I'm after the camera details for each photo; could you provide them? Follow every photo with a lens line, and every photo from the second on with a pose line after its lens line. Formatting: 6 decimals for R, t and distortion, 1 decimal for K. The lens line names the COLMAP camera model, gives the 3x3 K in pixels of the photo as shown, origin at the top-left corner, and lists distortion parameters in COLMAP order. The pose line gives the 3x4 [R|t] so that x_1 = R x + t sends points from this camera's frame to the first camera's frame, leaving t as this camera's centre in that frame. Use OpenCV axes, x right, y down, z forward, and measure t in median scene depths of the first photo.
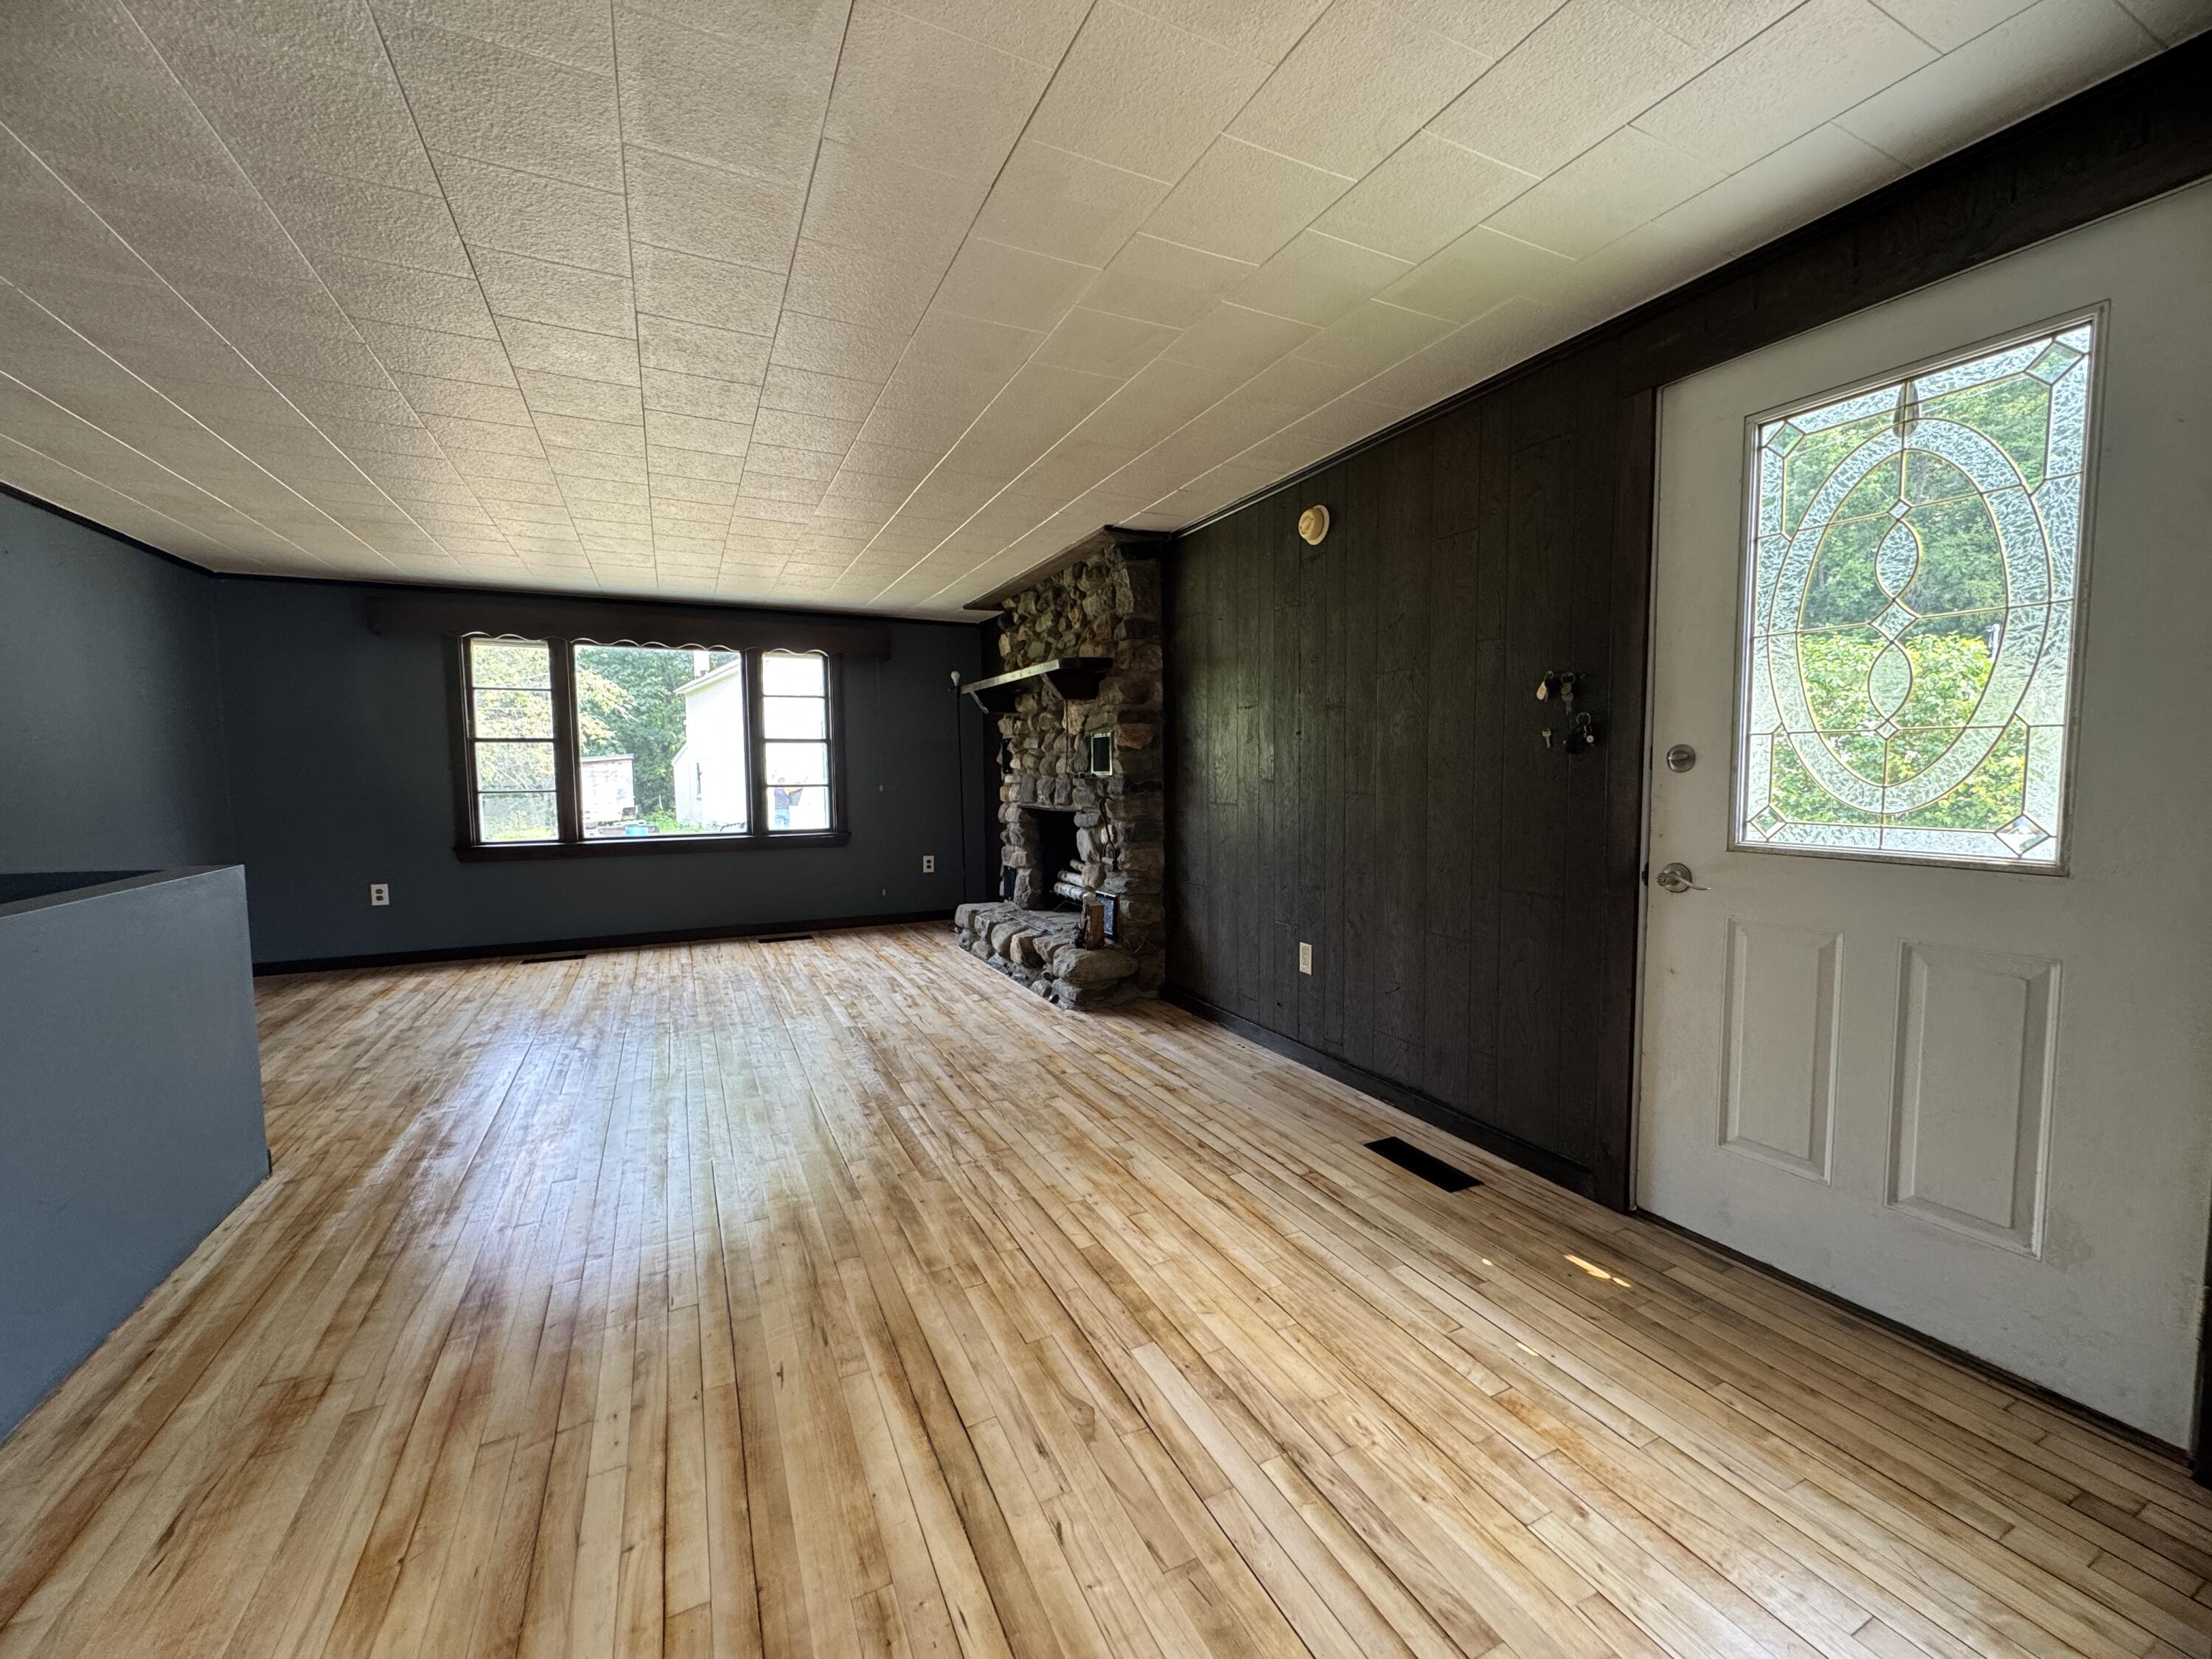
lens RADIAL K [[881.4, 0, 1104.0], [0, 881.4, 827.5], [0, 0, 1]] dist [-0.003657, 0.000736]
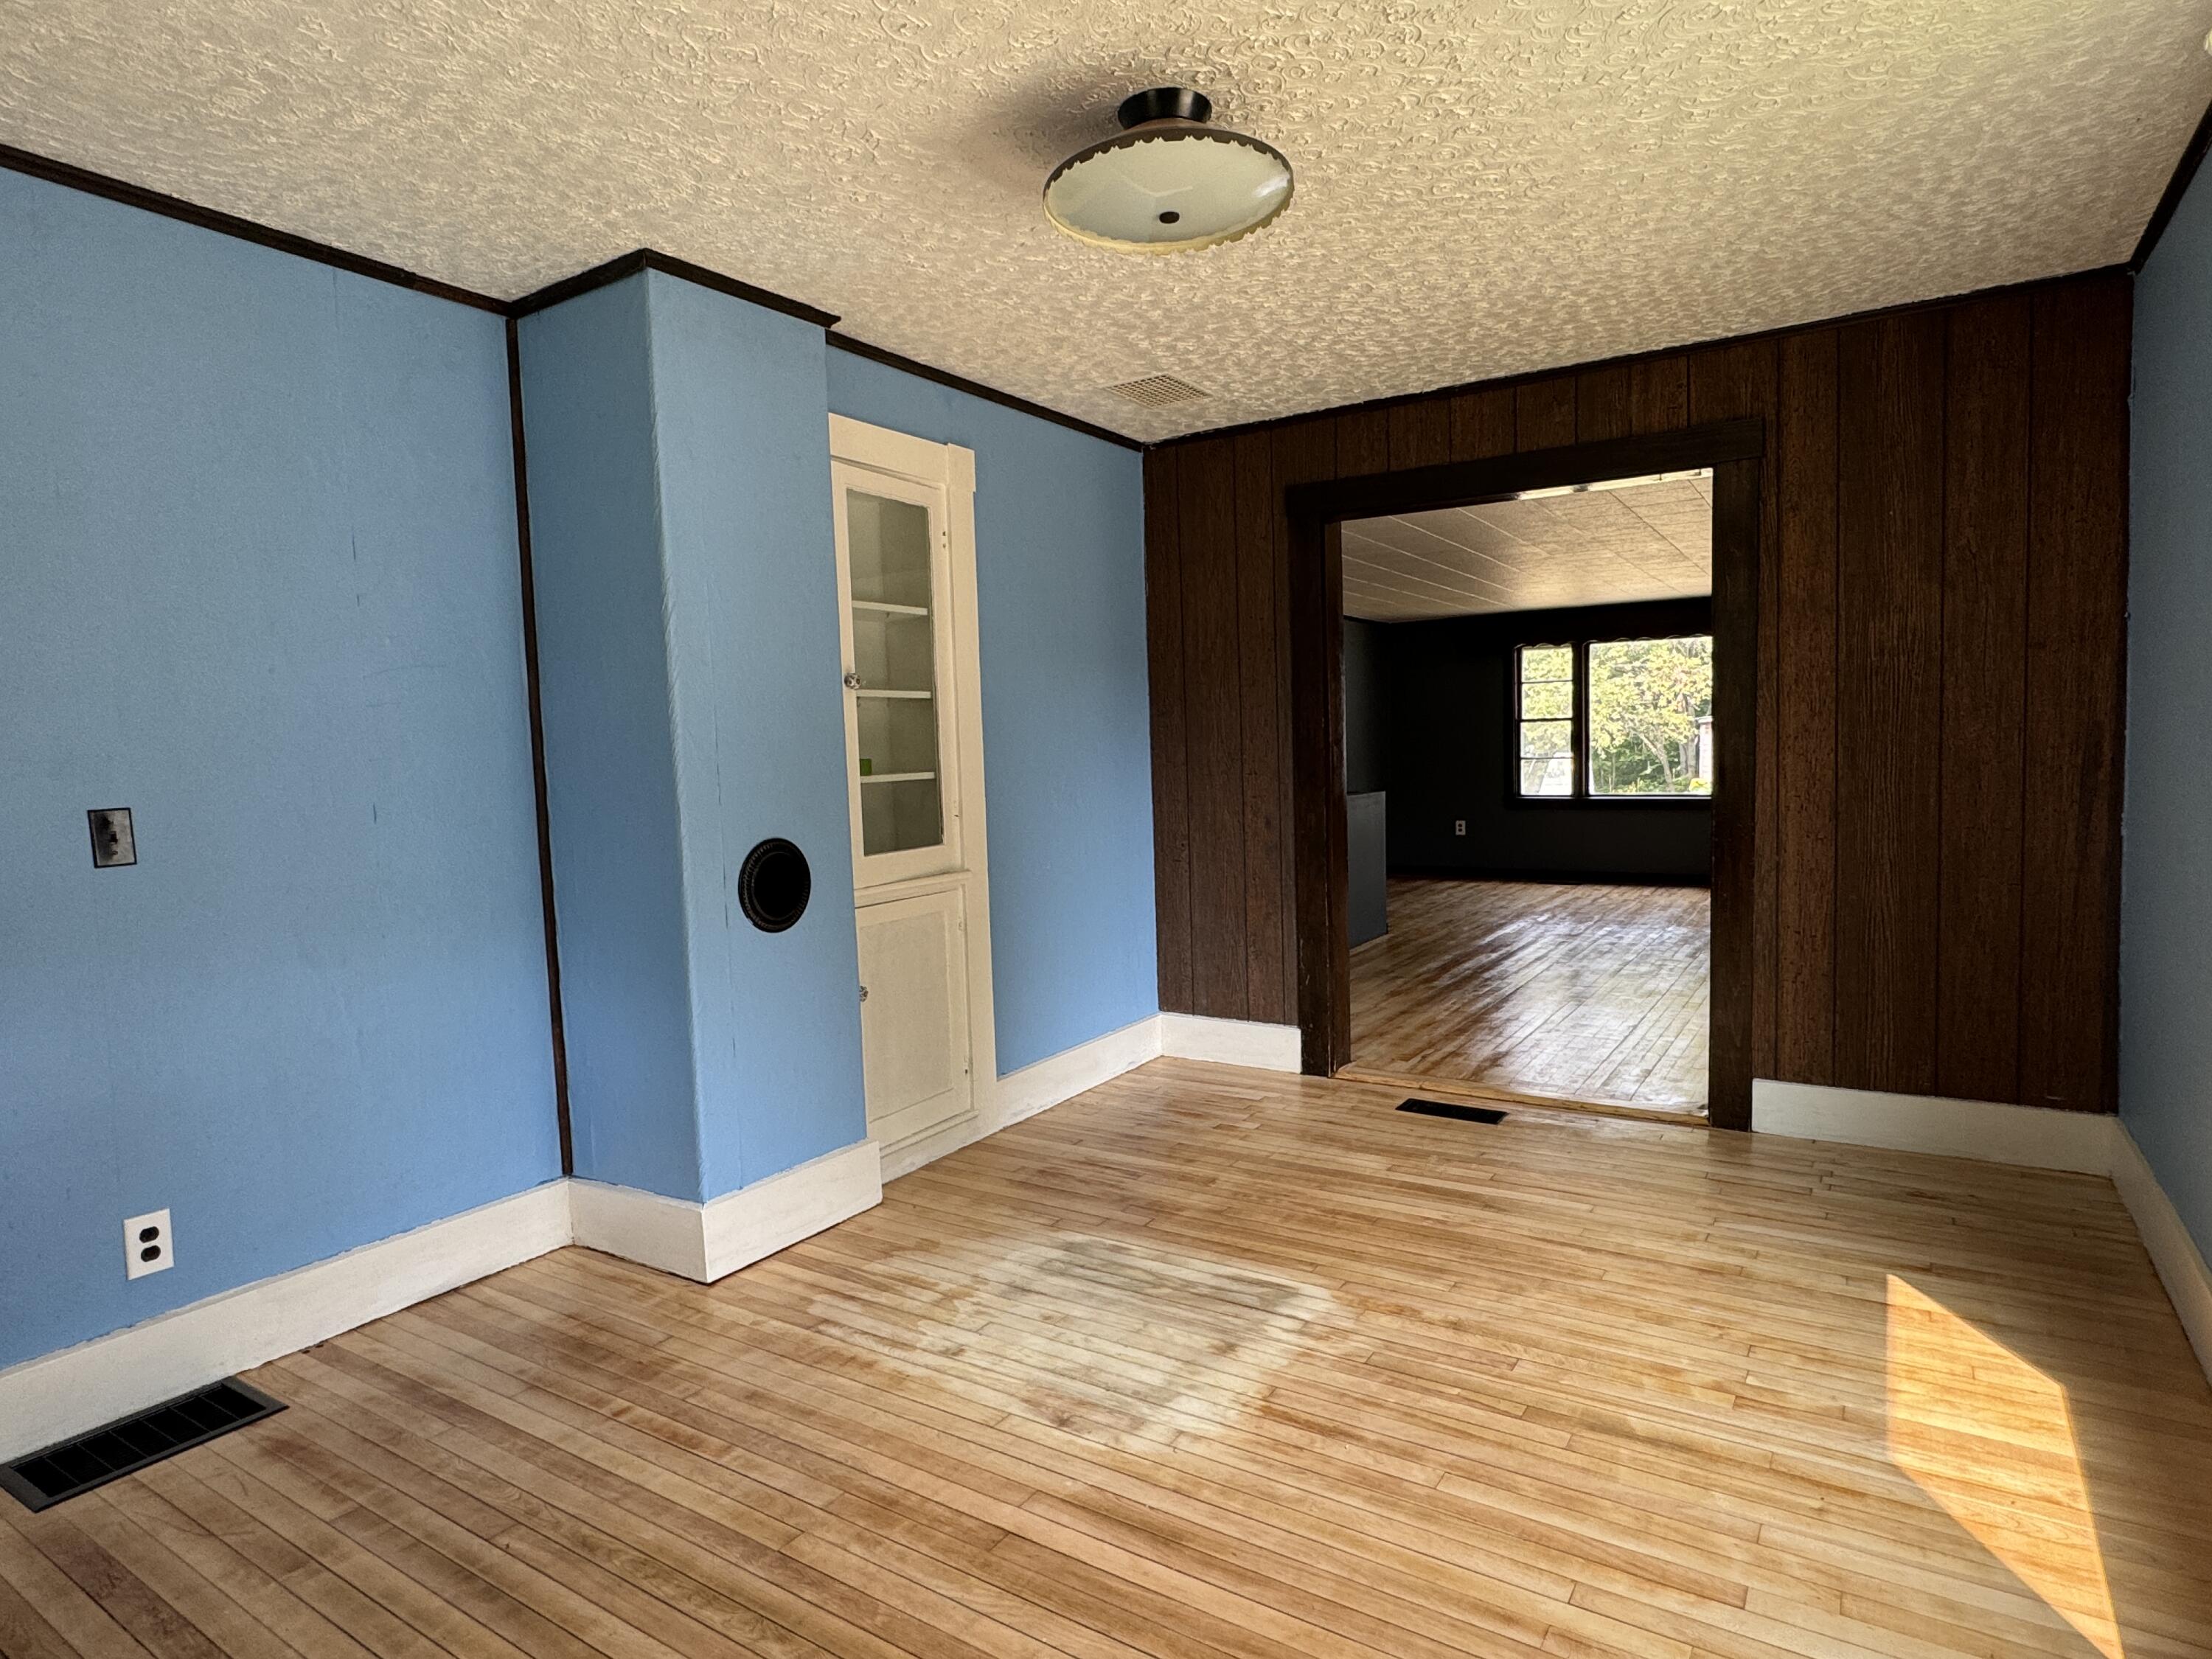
lens RADIAL K [[1237.9, 0, 1099.9], [0, 1237.9, 829.9], [0, 0, 1]] dist [-0.003842, 0.001267]
pose [[0.516548, 0.052079, -0.854673, 1.267981], [-0.035407, 0.998594, 0.039450, 0.038545], [0.855526, 0.009883, 0.517666, -1.178824]]
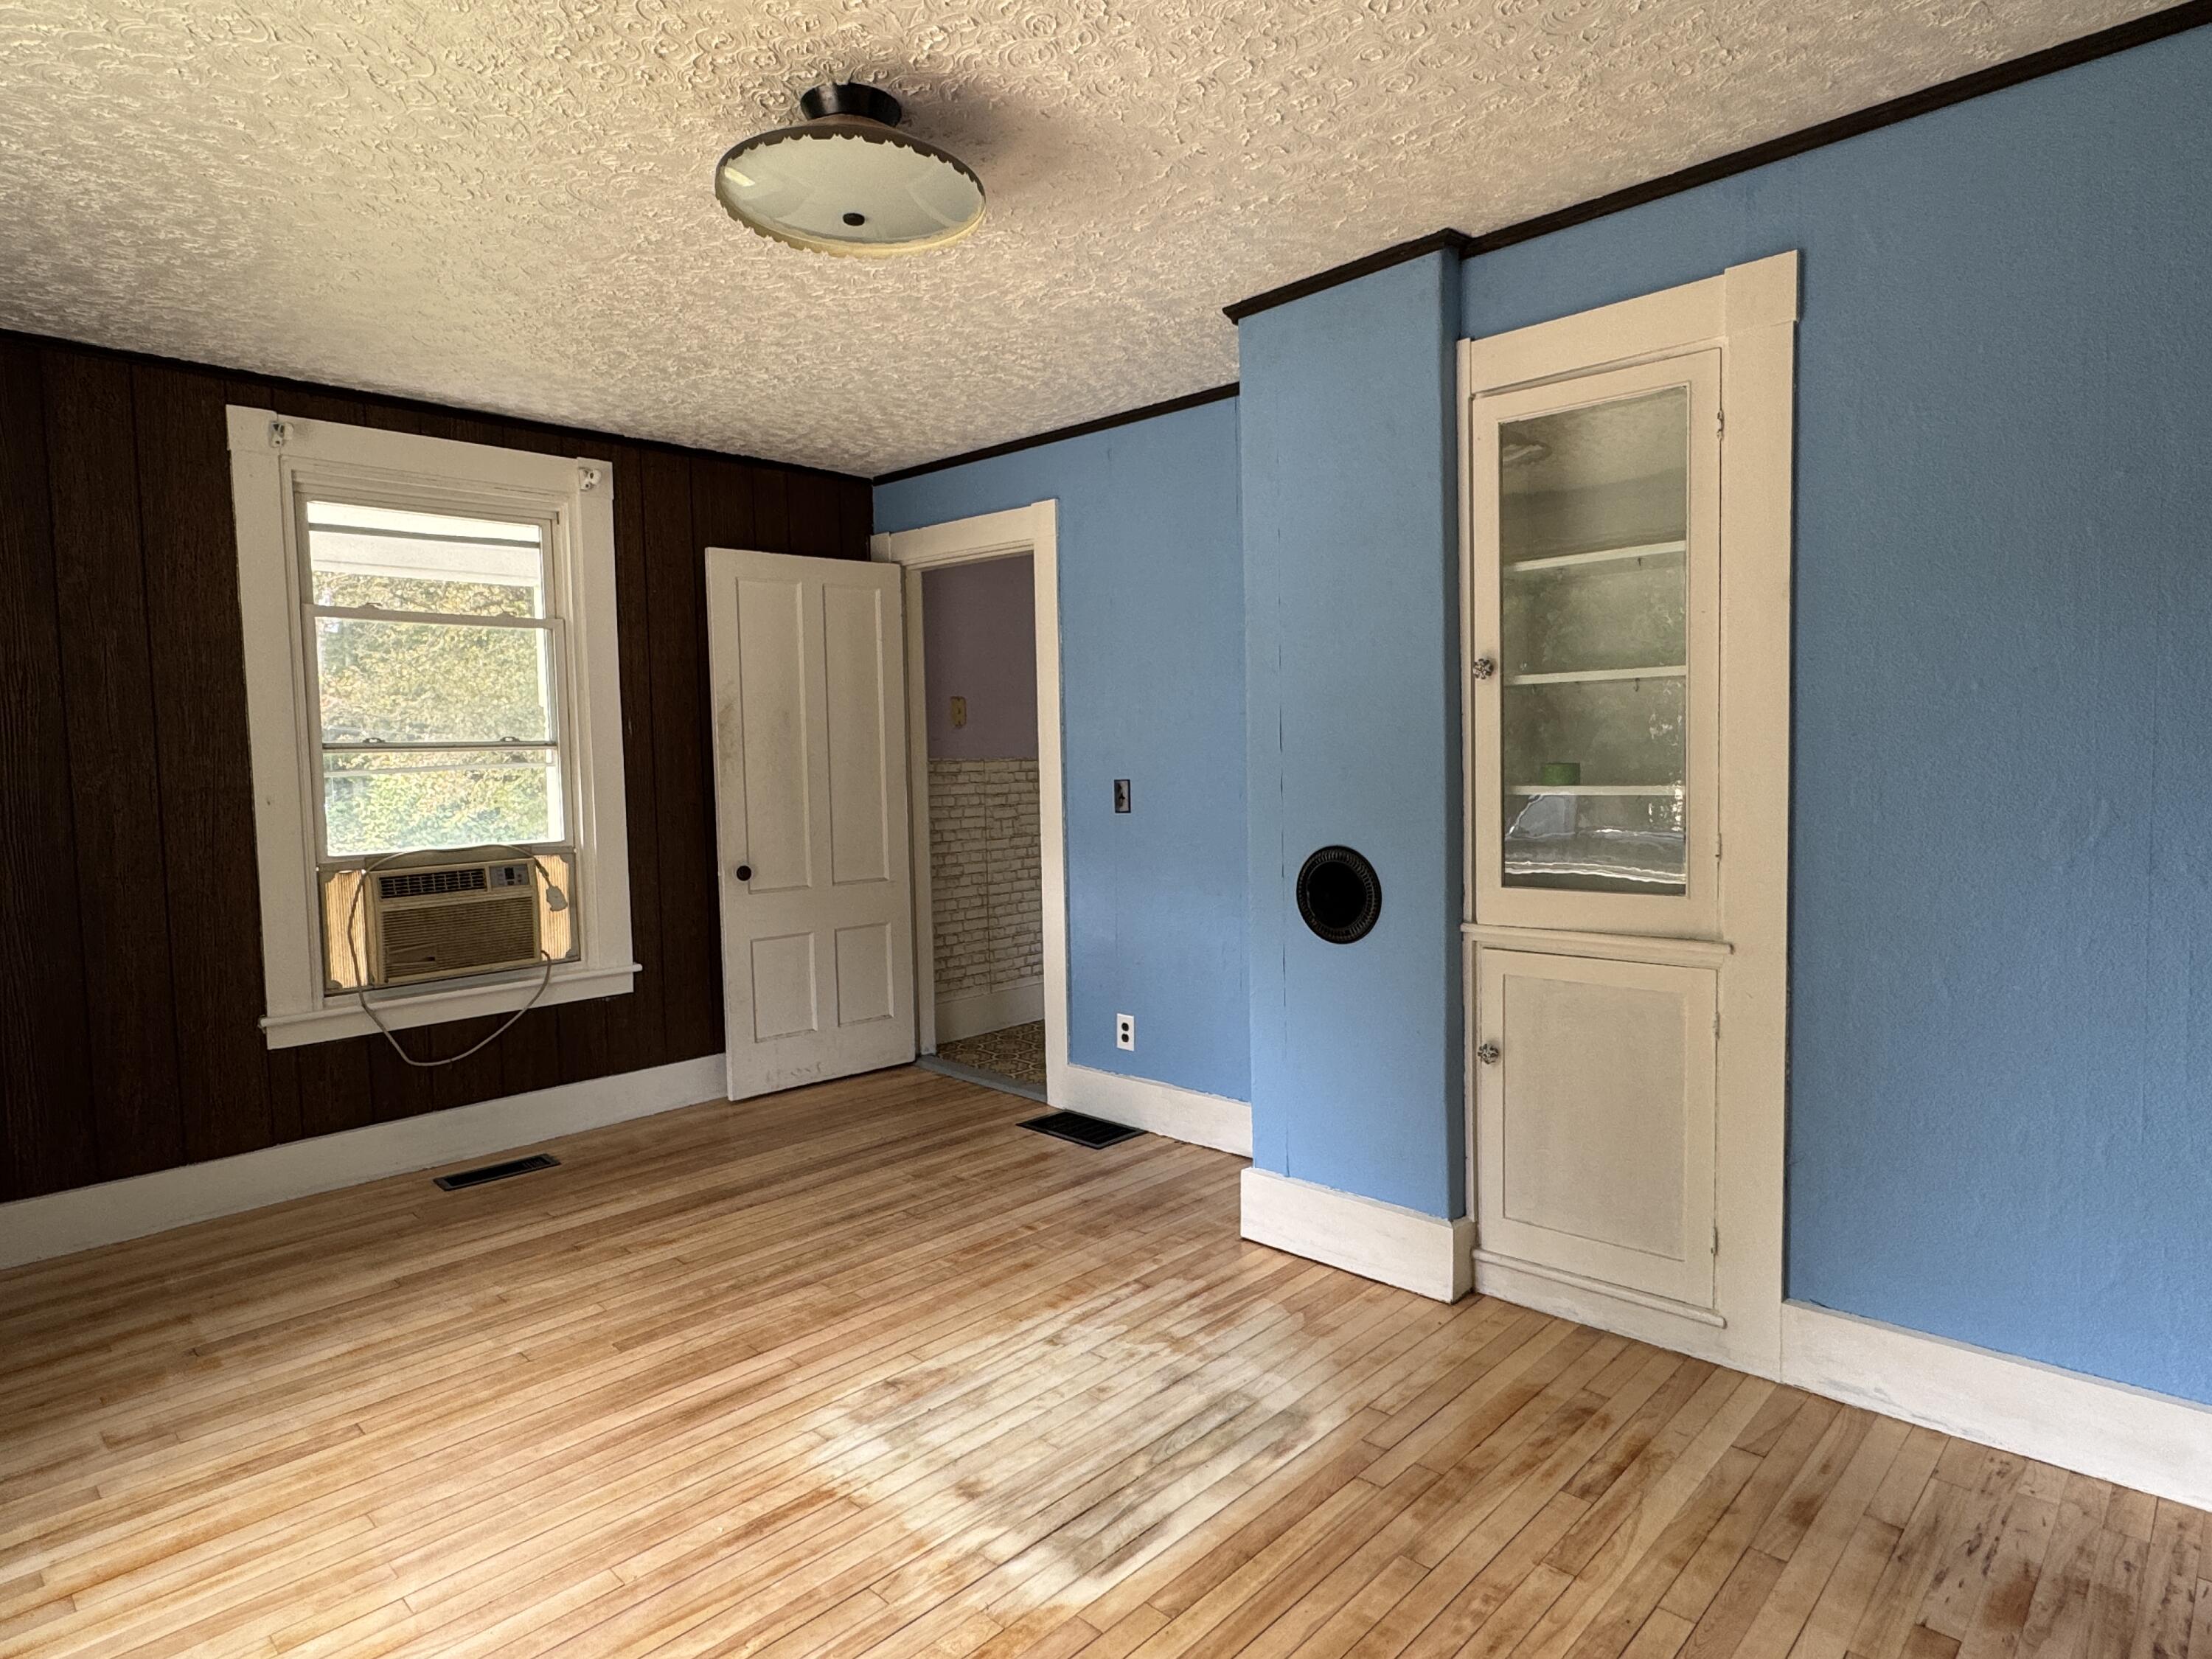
lens RADIAL K [[1237.9, 0, 1095.3], [0, 1237.9, 831.6], [0, 0, 1]] dist [-0.003842, 0.001267]
pose [[-0.938205, 0.052672, -0.342049, 0.676295], [0.006419, 0.990829, 0.134971, -0.066429], [0.346022, 0.124435, -0.929938, 0.180514]]
